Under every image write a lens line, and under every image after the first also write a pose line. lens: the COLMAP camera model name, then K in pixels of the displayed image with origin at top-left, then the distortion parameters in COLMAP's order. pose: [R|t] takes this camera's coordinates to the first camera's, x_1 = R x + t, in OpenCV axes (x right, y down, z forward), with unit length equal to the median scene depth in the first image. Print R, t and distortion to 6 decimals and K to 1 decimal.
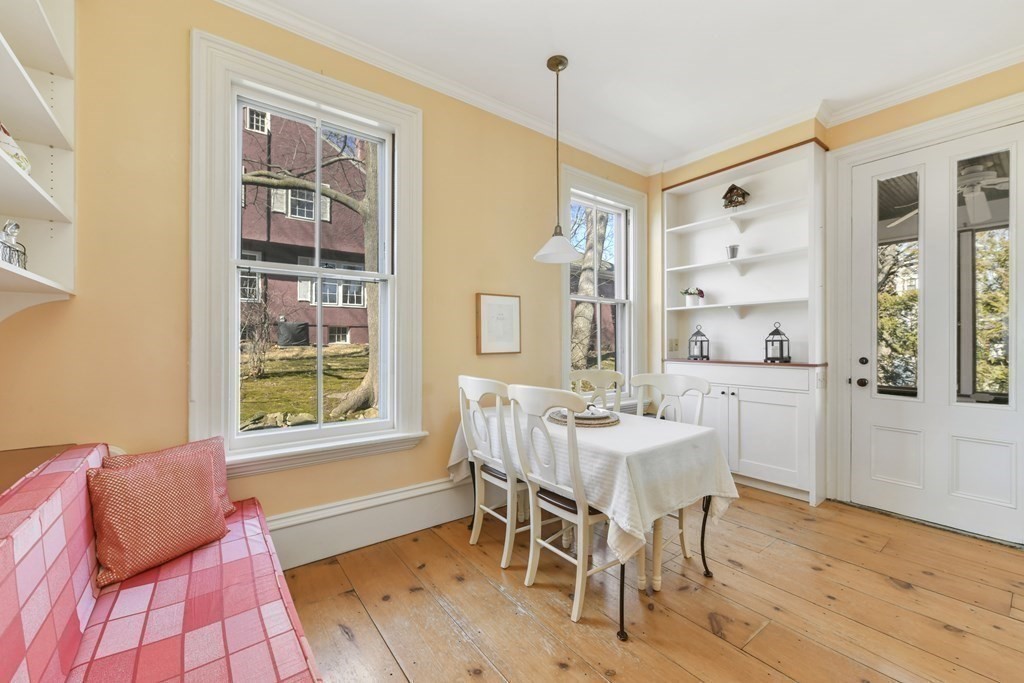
lens RADIAL K [[412.0, 0, 512.0], [0, 412.0, 341.5], [0, 0, 1]] dist [-0.001686, -0.000530]
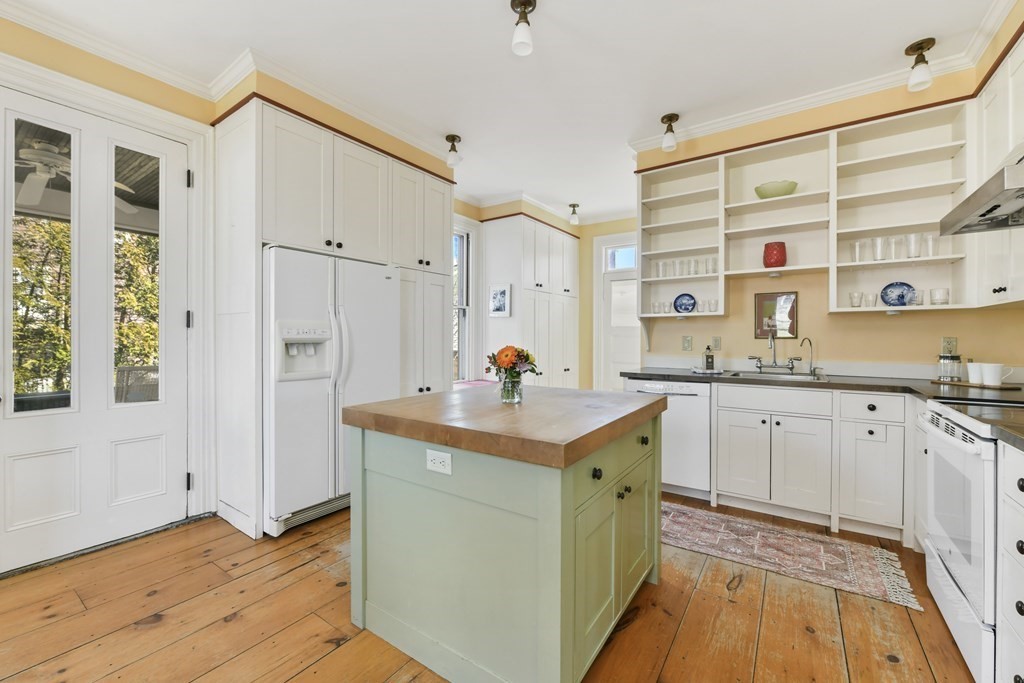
lens RADIAL K [[412.0, 0, 512.0], [0, 412.0, 341.5], [0, 0, 1]] dist [-0.001686, -0.000530]
pose [[-0.322854, -0.006068, 0.946429, -0.092618], [-0.001111, 0.999981, 0.006032, -0.002162], [-0.946448, 0.000896, -0.322854, 0.461807]]
